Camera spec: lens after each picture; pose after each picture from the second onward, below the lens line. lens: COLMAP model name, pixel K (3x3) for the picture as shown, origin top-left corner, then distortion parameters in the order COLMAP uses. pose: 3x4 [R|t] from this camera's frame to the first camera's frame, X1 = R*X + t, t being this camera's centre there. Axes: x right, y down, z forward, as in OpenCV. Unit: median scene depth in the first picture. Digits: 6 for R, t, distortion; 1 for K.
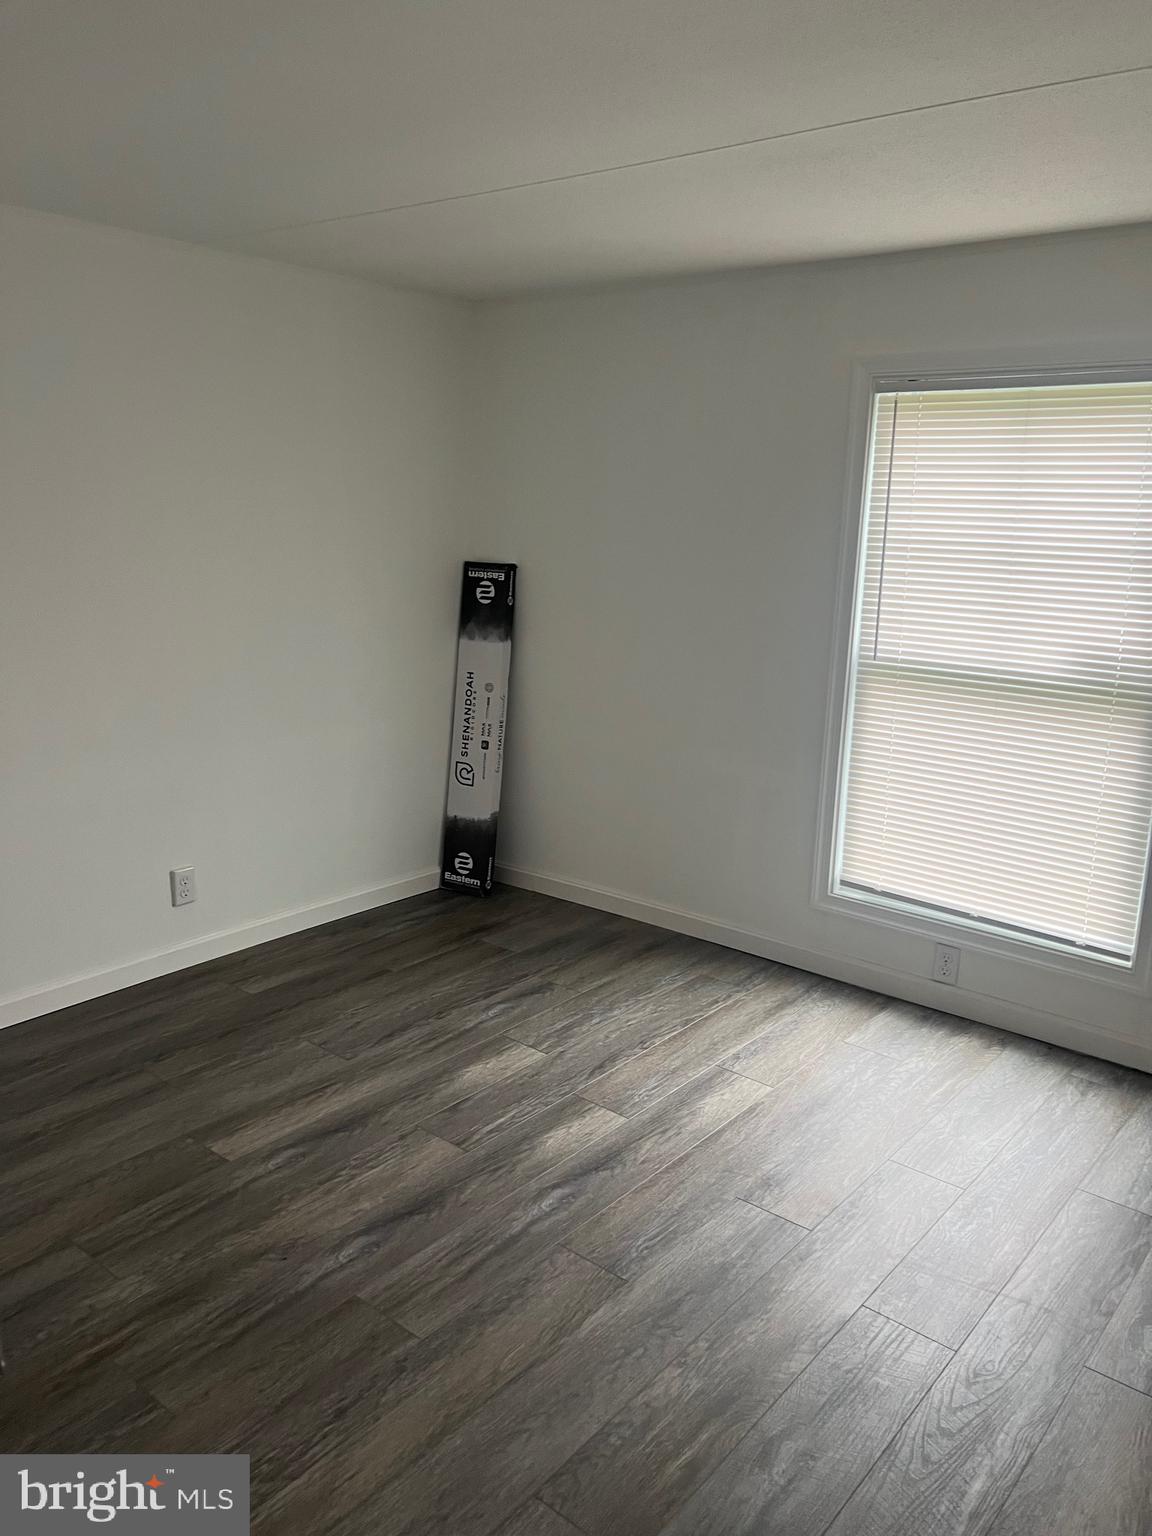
lens RADIAL K [[1158.9, 0, 581.3], [0, 1158.9, 769.2], [0, 0, 1]] dist [0.075040, -0.081214]
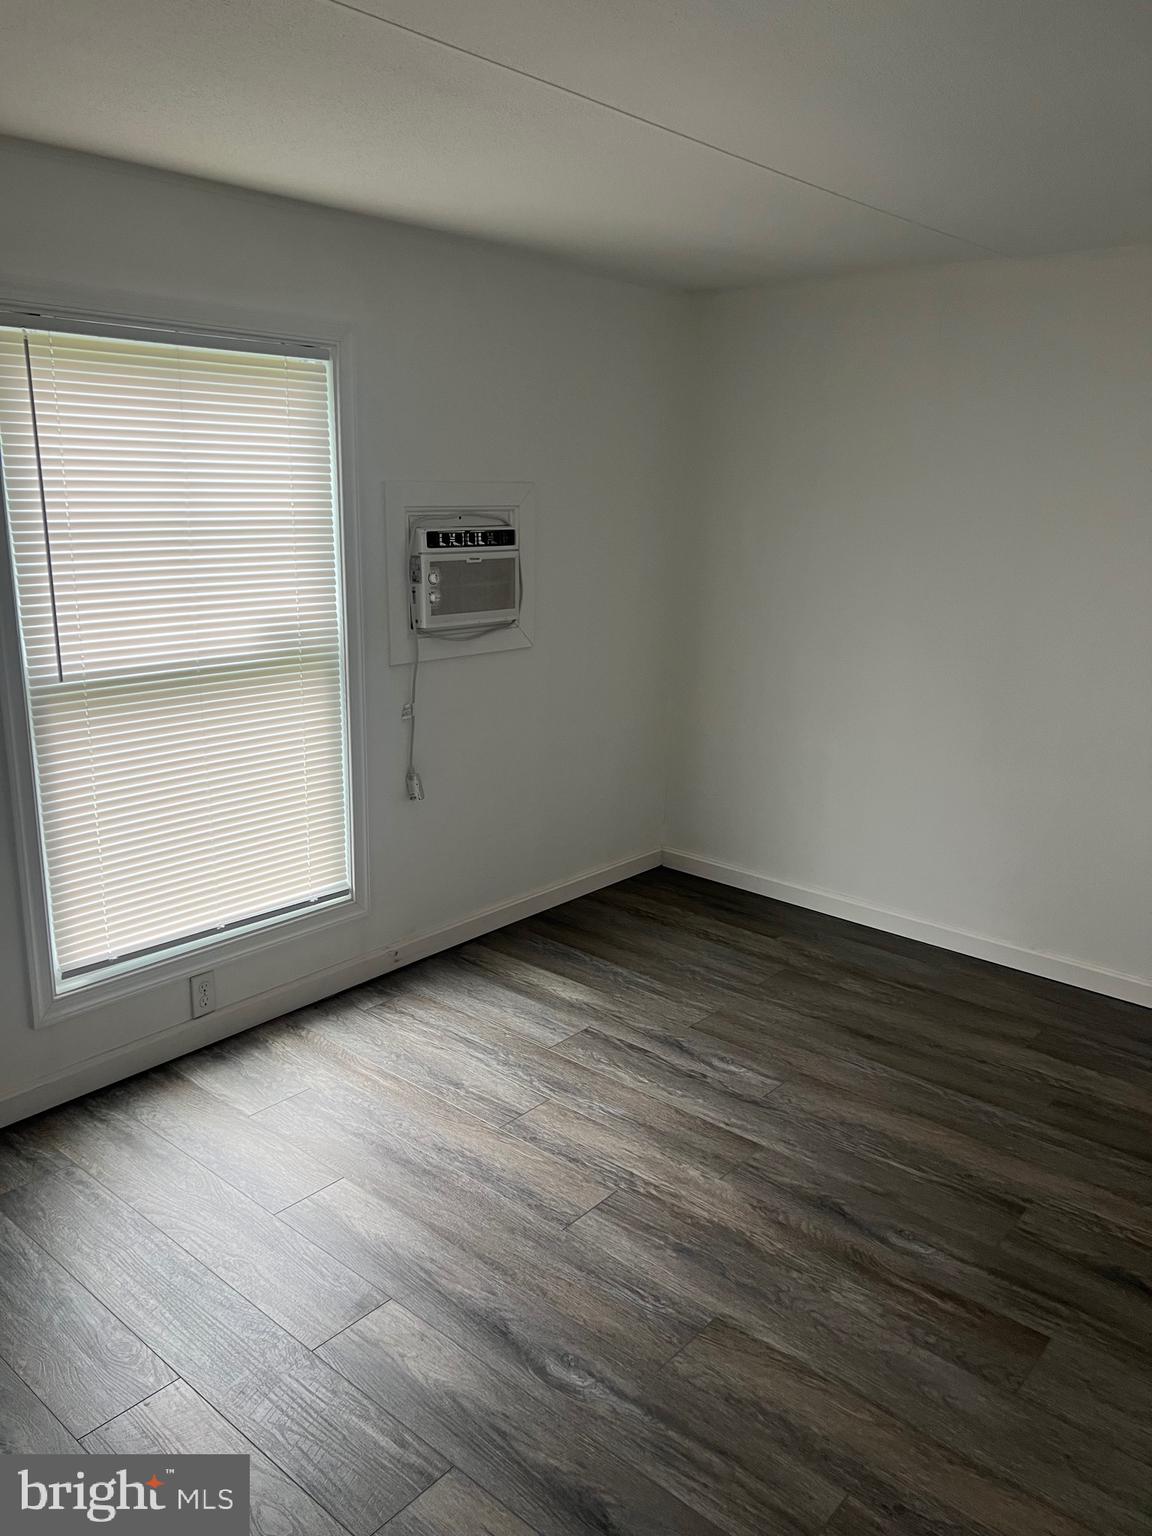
lens RADIAL K [[1158.9, 0, 581.1], [0, 1158.9, 771.7], [0, 0, 1]] dist [0.075040, -0.081214]
pose [[0.026954, -0.274769, 0.961132, -0.680029], [0.210809, 0.941421, 0.263223, -0.230981], [-0.977156, 0.195520, 0.083299, 0.836713]]
